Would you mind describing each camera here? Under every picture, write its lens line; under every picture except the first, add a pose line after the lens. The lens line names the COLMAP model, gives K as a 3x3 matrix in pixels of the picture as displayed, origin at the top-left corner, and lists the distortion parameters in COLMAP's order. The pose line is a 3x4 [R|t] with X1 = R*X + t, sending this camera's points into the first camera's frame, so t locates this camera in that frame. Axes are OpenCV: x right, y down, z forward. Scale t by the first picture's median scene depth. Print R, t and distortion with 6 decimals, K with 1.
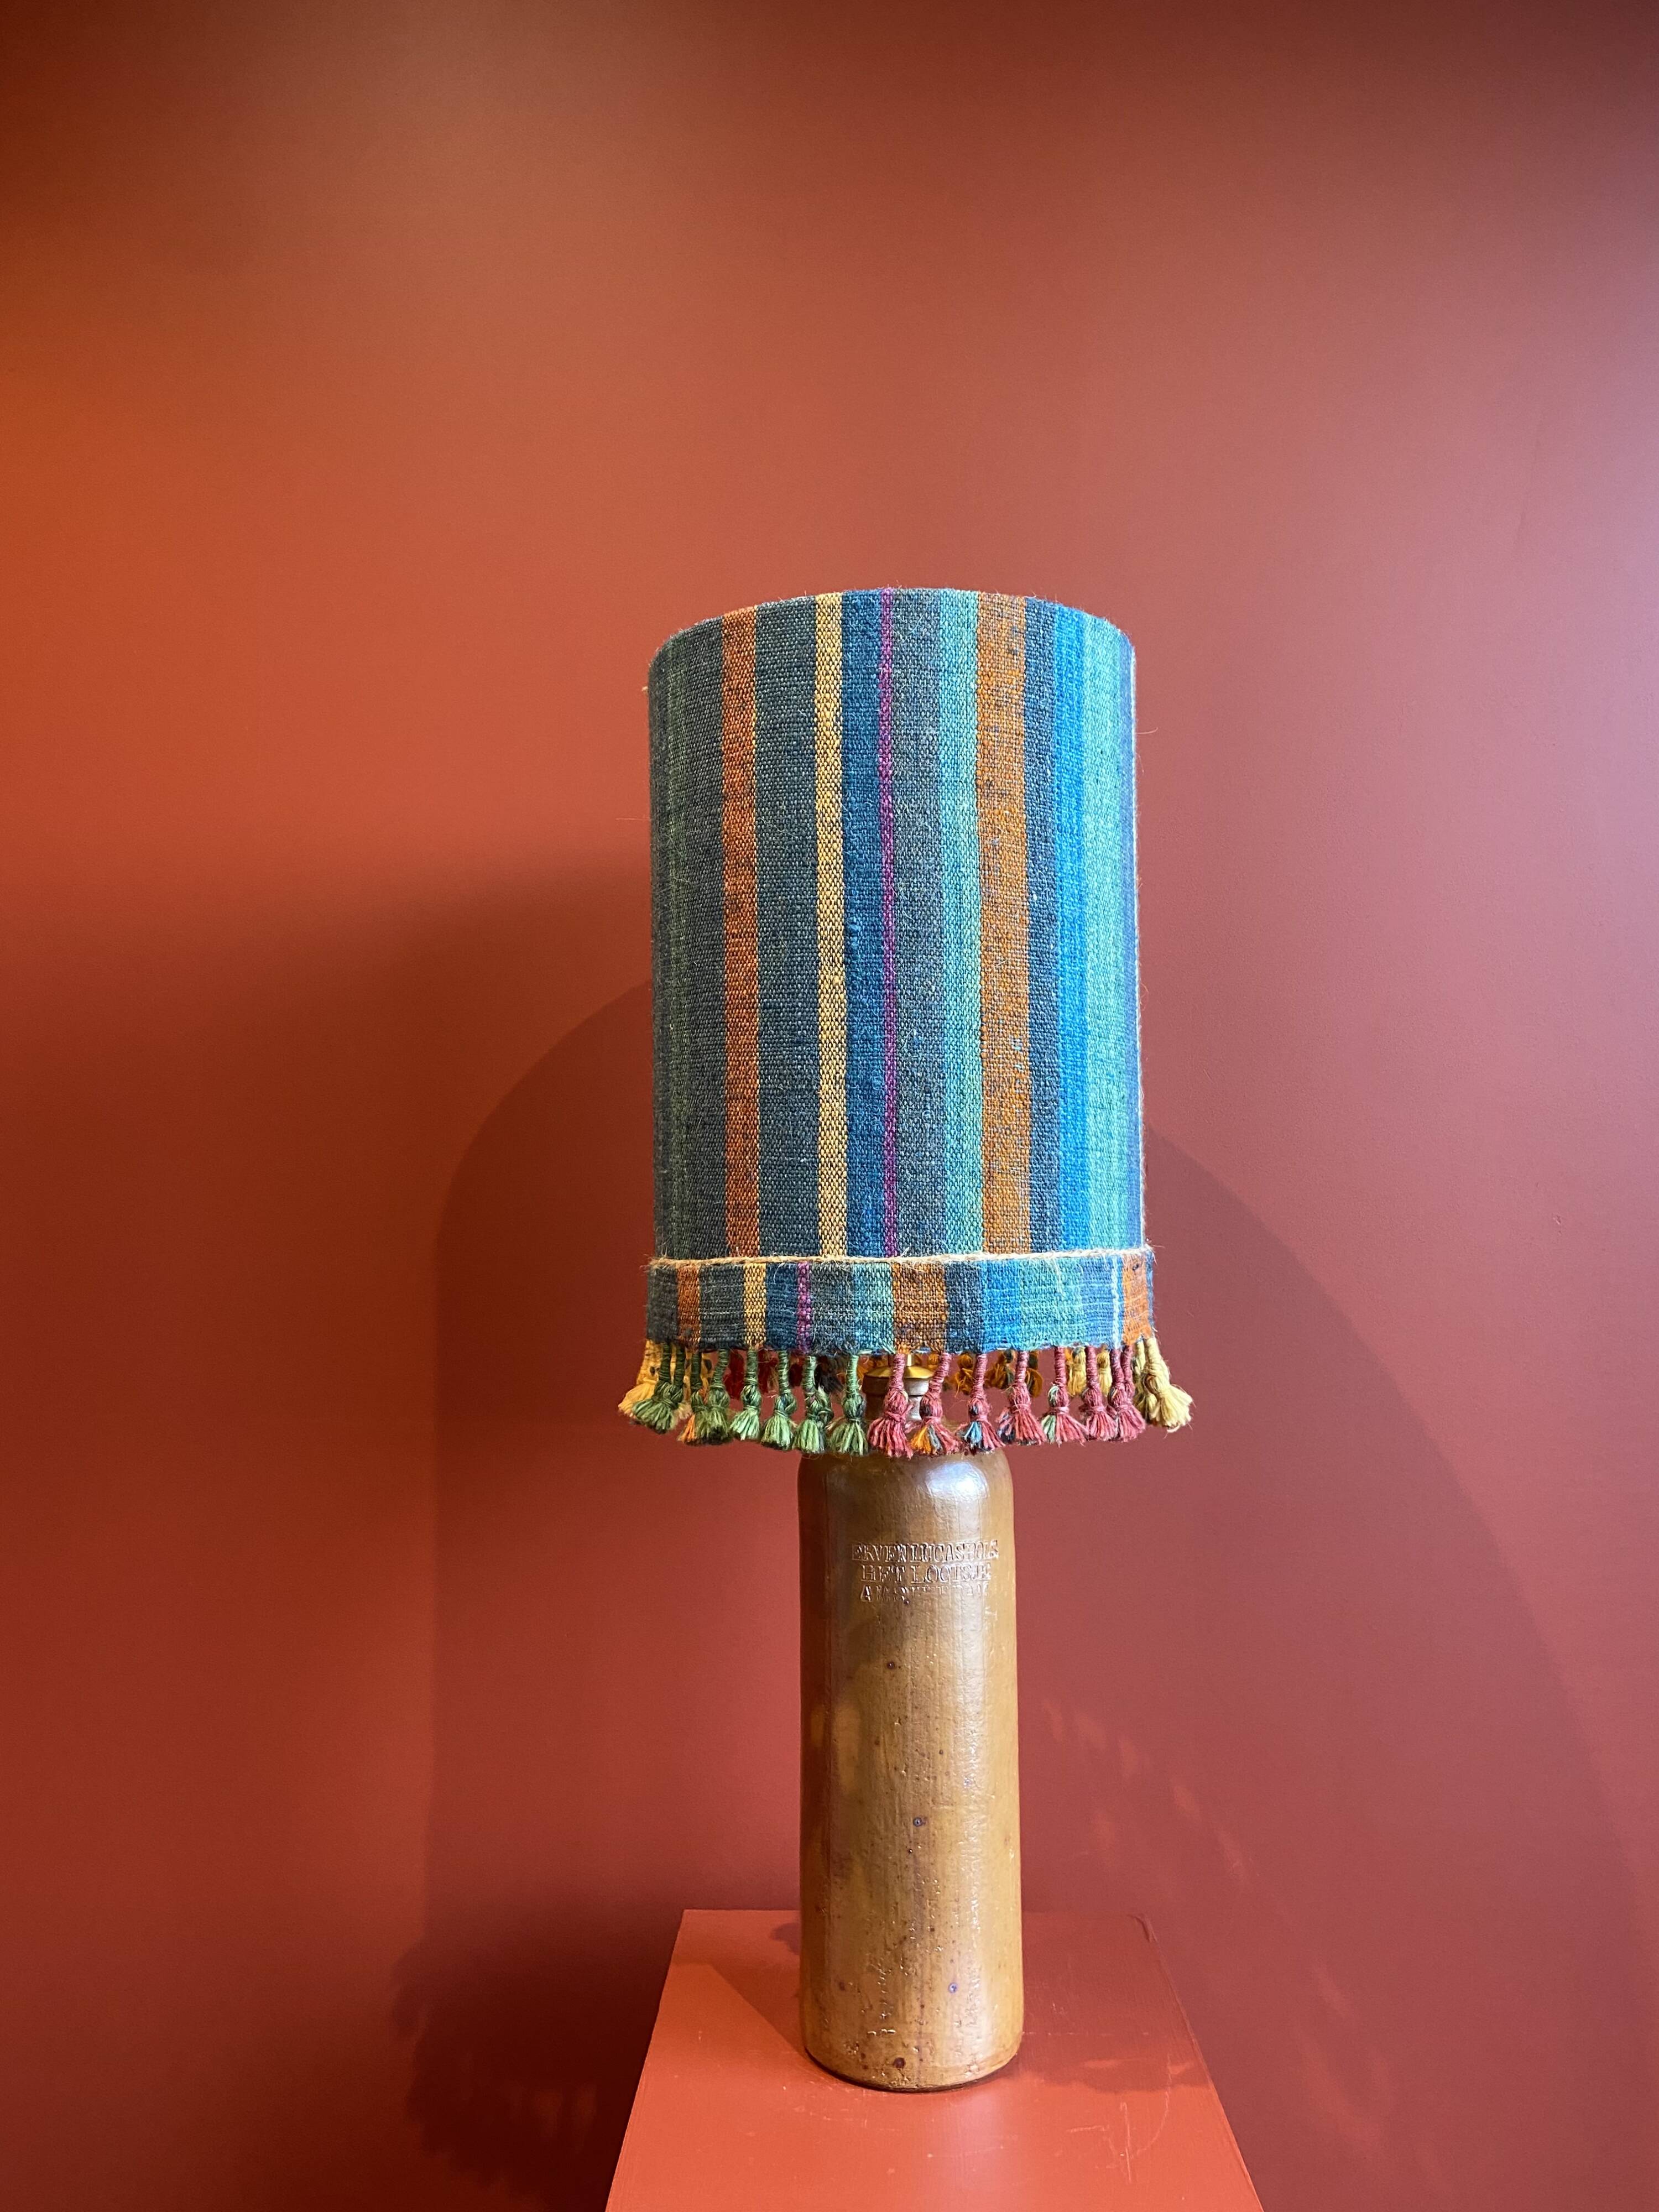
lens RADIAL K [[1703.5, 0, 823.9], [0, 1703.5, 1111.9], [0, 0, 1]] dist [0.117500, -0.179277]
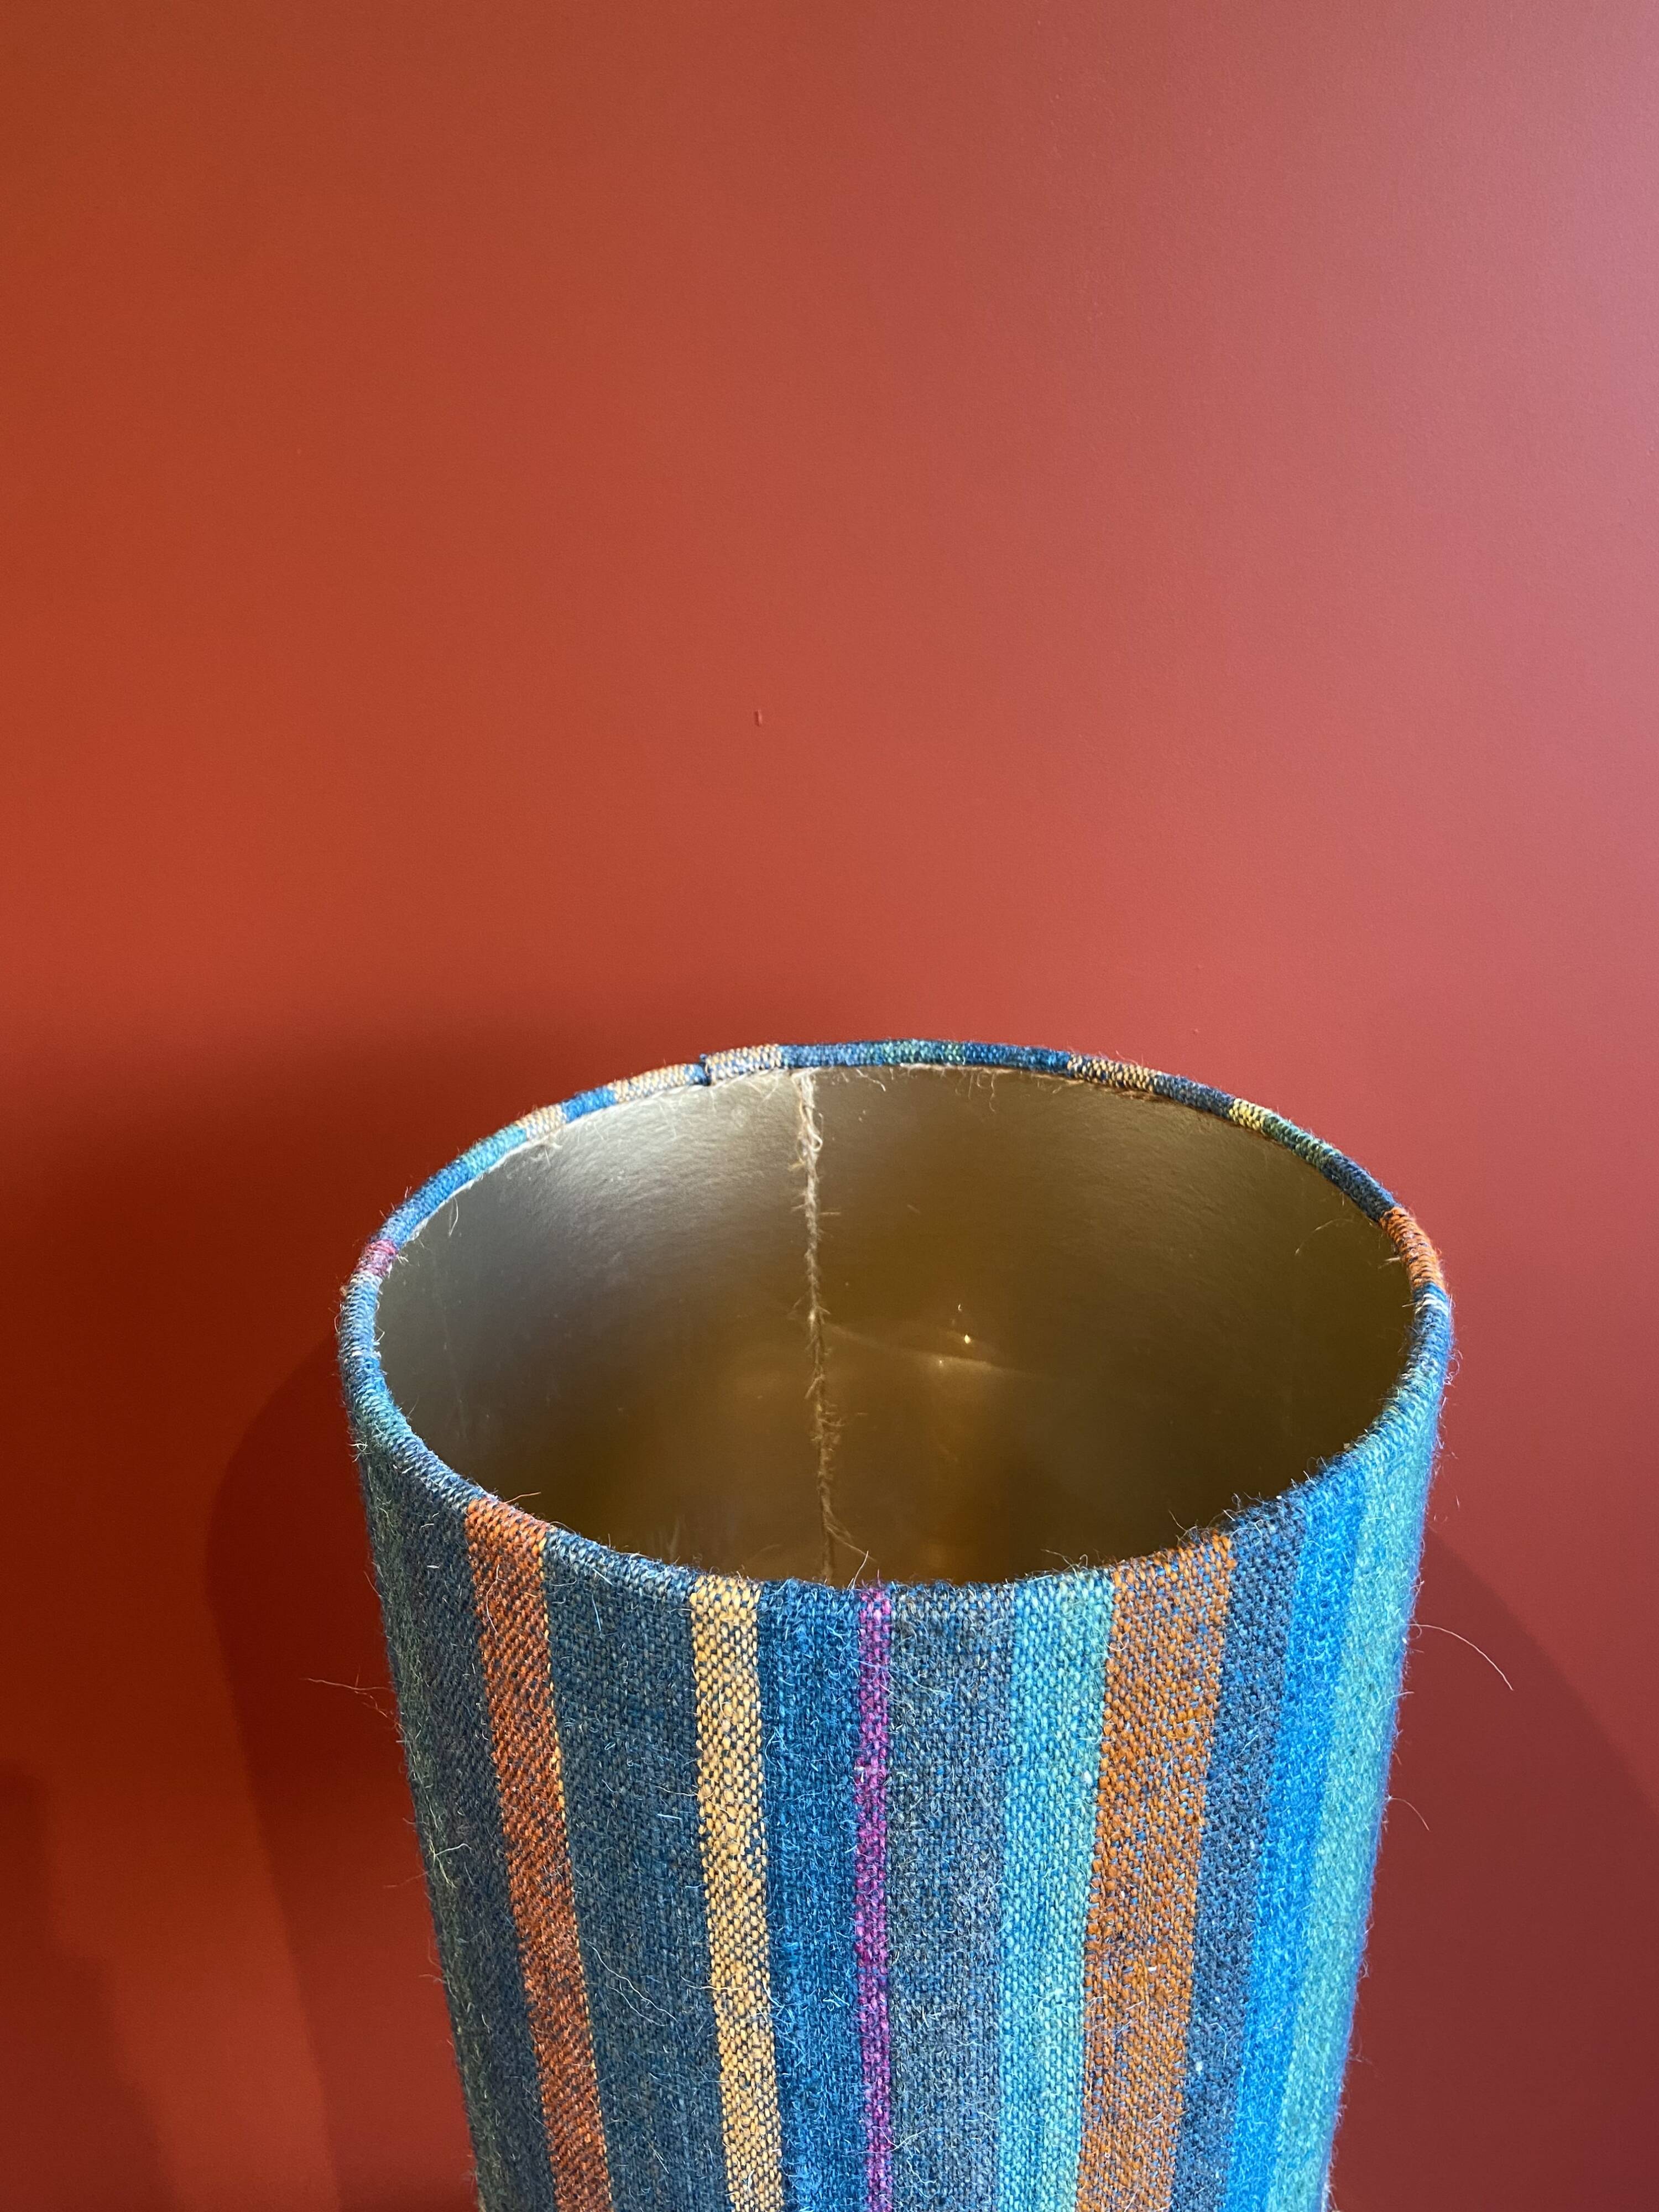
lens RADIAL K [[1703.5, 0, 830.5], [0, 1703.5, 1097.7], [0, 0, 1]] dist [0.117500, -0.179277]
pose [[0.999929, -0.011907, -0.000627, 0.028257], [0.010834, 0.885312, 0.464872, -0.574367], [-0.004980, -0.464845, 0.885378, 0.710811]]
